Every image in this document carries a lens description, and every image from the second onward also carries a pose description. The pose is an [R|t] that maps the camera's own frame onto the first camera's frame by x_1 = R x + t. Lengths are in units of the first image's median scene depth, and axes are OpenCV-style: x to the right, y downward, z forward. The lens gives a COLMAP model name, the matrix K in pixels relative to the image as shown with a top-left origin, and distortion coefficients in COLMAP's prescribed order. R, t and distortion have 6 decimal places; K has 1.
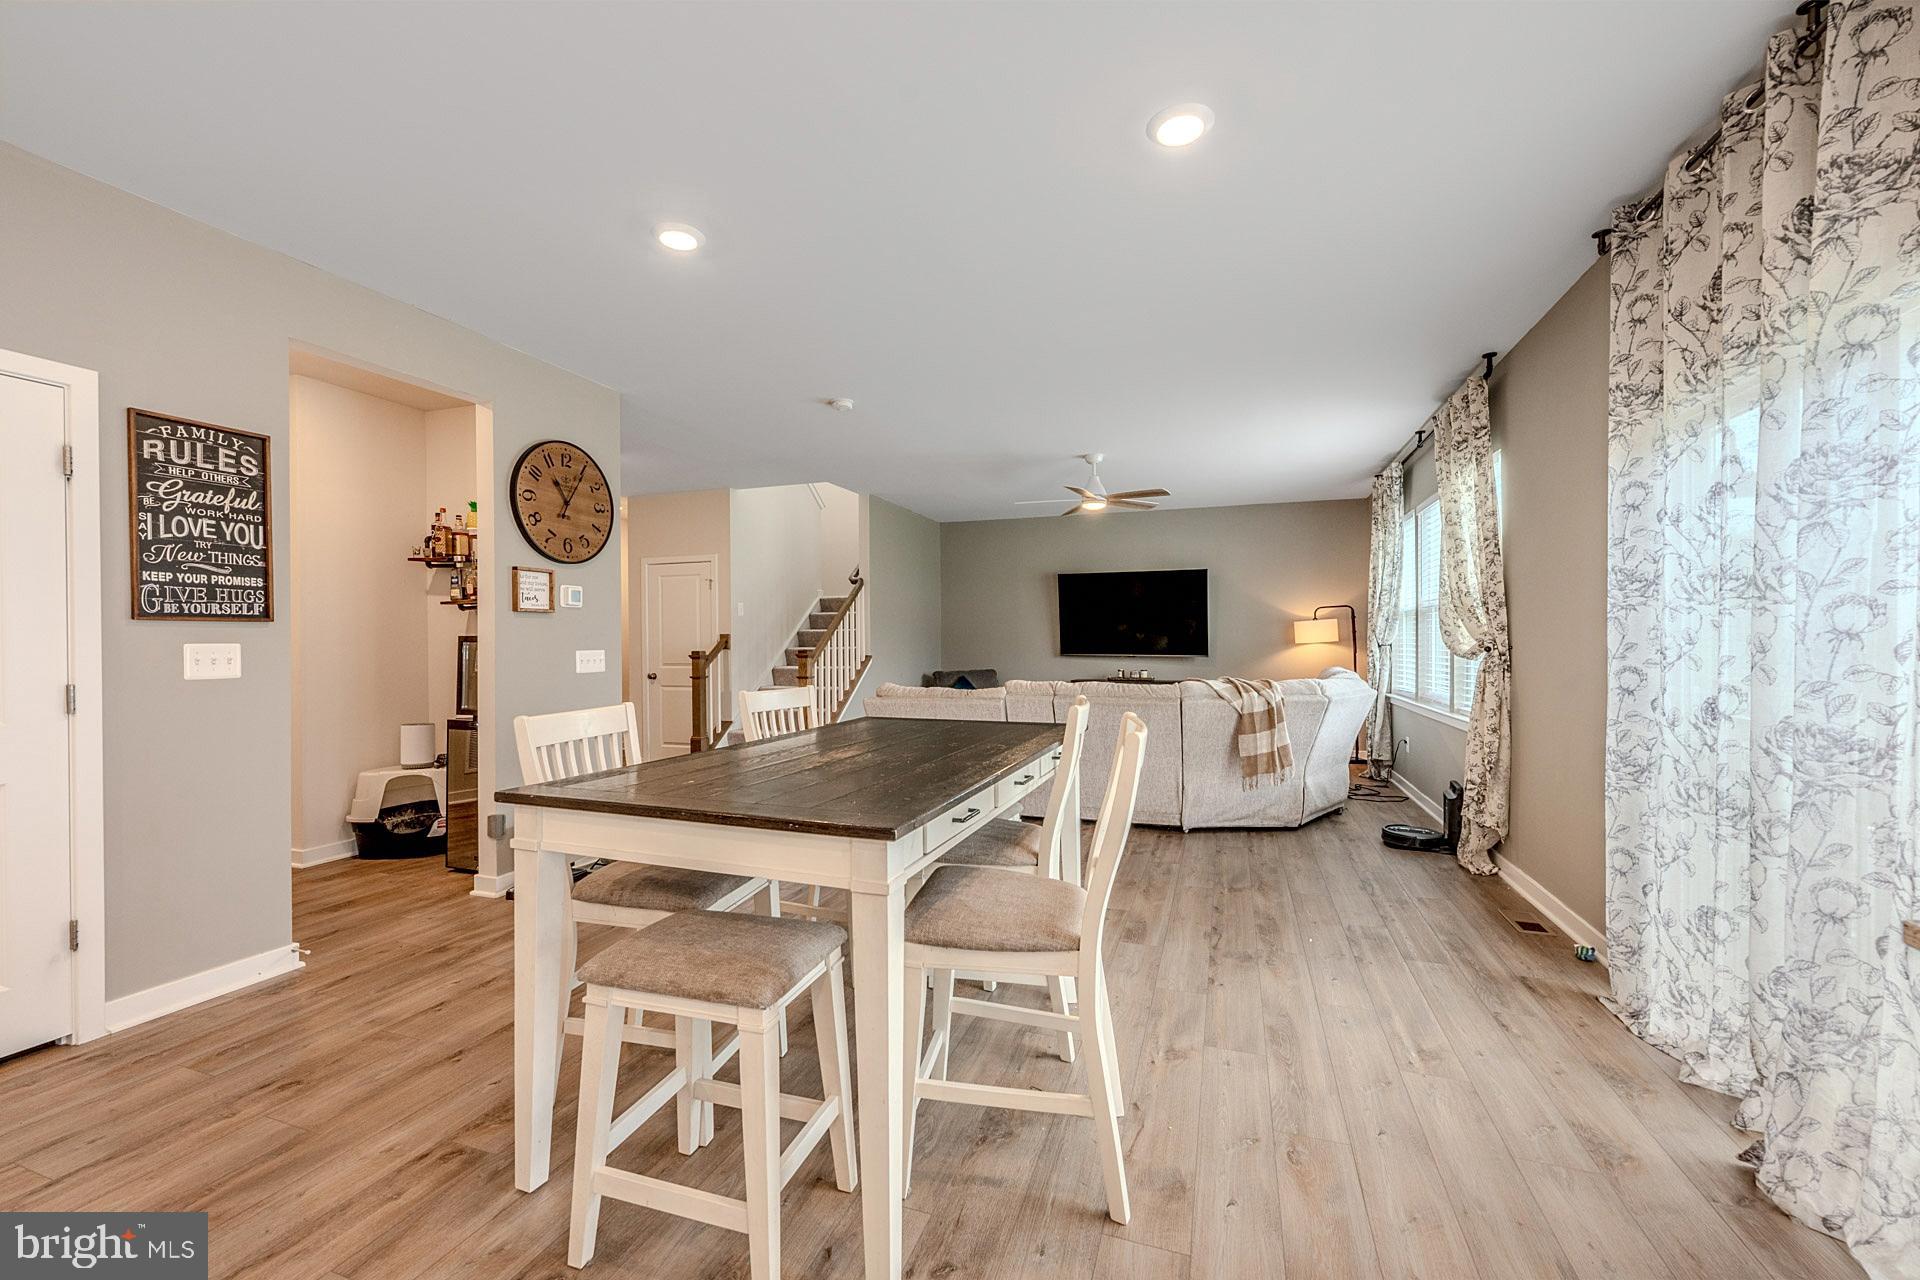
lens RADIAL K [[773.2, 0, 960.3], [0, 773.2, 642.1], [0, 0, 1]] dist [0.007075, 0.000903]
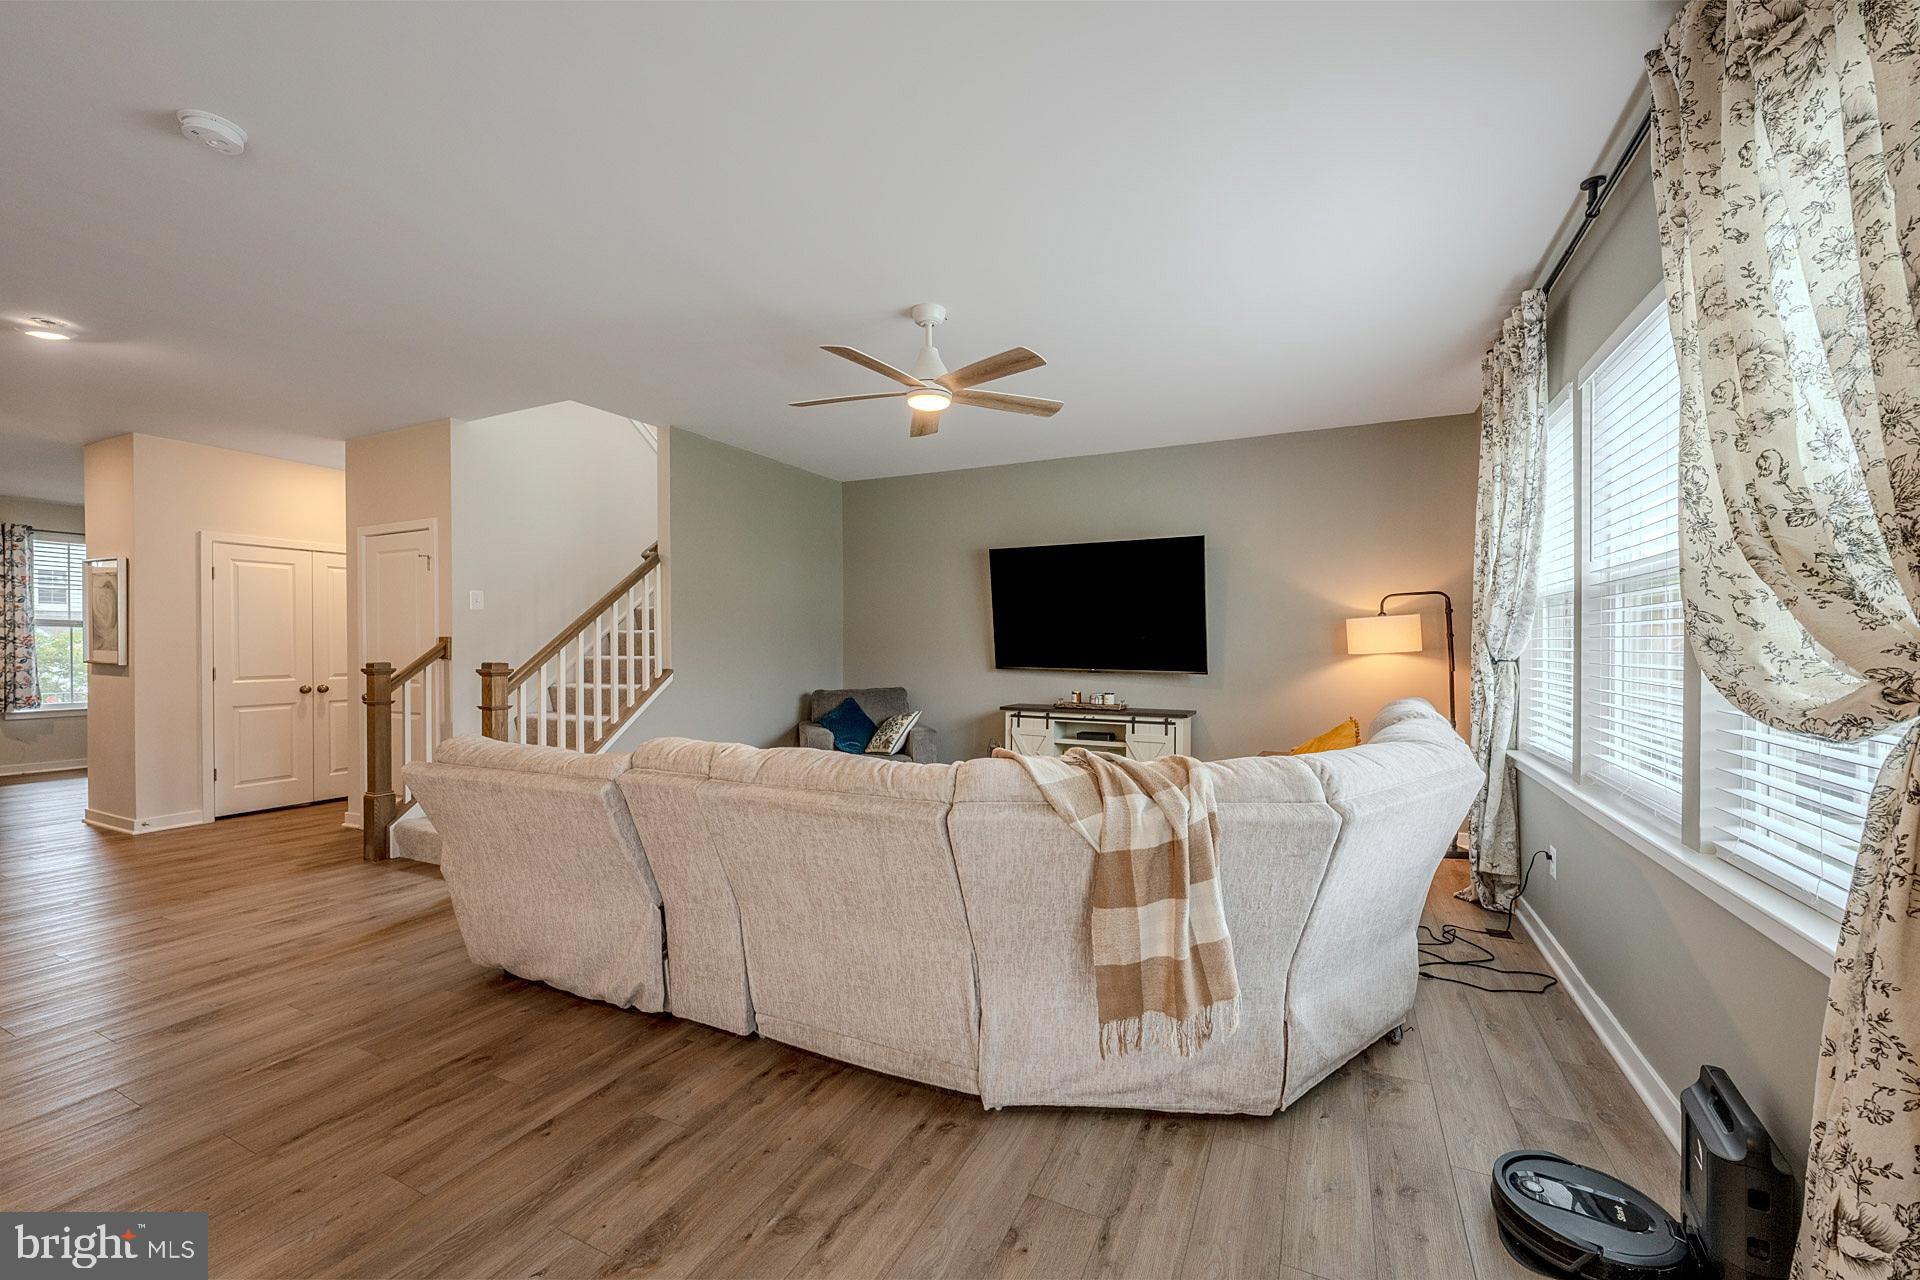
lens RADIAL K [[773.2, 0, 955.6], [0, 773.2, 643.9], [0, 0, 1]] dist [0.007075, 0.000903]
pose [[0.993164, 0.003712, -0.116666, 0.255526], [-0.003580, 0.999993, 0.001335, -0.008147], [0.116670, -0.000908, 0.993170, 0.463509]]
